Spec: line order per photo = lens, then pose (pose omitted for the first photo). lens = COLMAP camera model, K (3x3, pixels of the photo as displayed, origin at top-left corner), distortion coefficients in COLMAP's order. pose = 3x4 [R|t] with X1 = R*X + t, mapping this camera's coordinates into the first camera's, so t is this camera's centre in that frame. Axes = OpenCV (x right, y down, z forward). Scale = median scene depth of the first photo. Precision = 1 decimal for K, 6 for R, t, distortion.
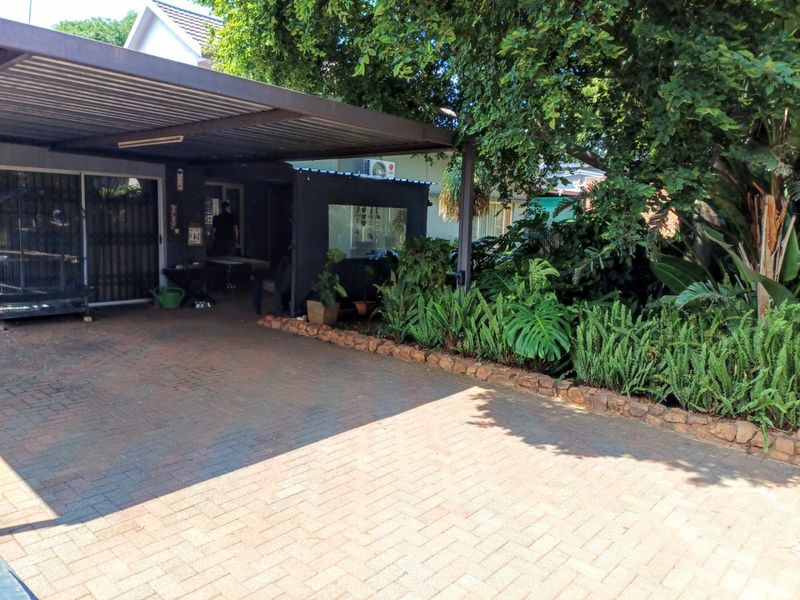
lens RADIAL K [[589.7, 0, 407.8], [0, 589.7, 298.1], [0, 0, 1]] dist [0.079331, -0.084400]
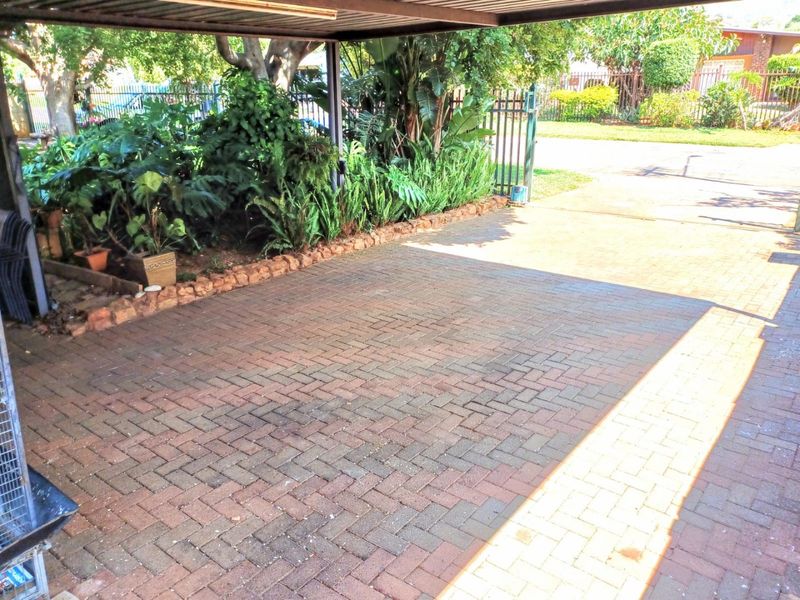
lens RADIAL K [[589.7, 0, 407.8], [0, 589.7, 298.1], [0, 0, 1]] dist [0.079331, -0.084400]
pose [[-0.051138, -0.365041, 0.929586, -1.337619], [0.148835, 0.917624, 0.368531, -0.256660], [-0.987539, 0.157201, 0.007405, 1.173558]]
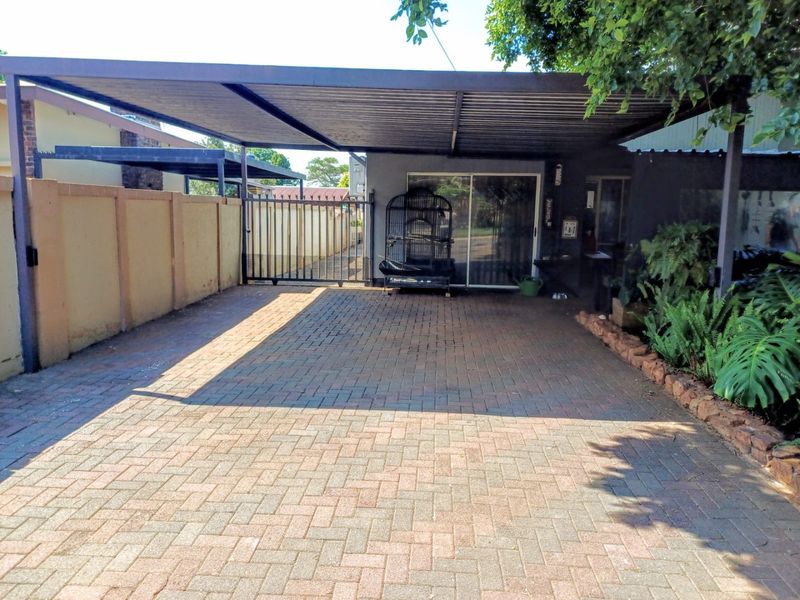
lens RADIAL K [[589.7, 0, 407.8], [0, 589.7, 298.1], [0, 0, 1]] dist [0.079331, -0.084400]
pose [[0.616841, 0.096888, -0.781102, 0.555854], [-0.106859, 0.993515, 0.038849, 0.005527], [0.779800, 0.059505, 0.623194, 0.319318]]
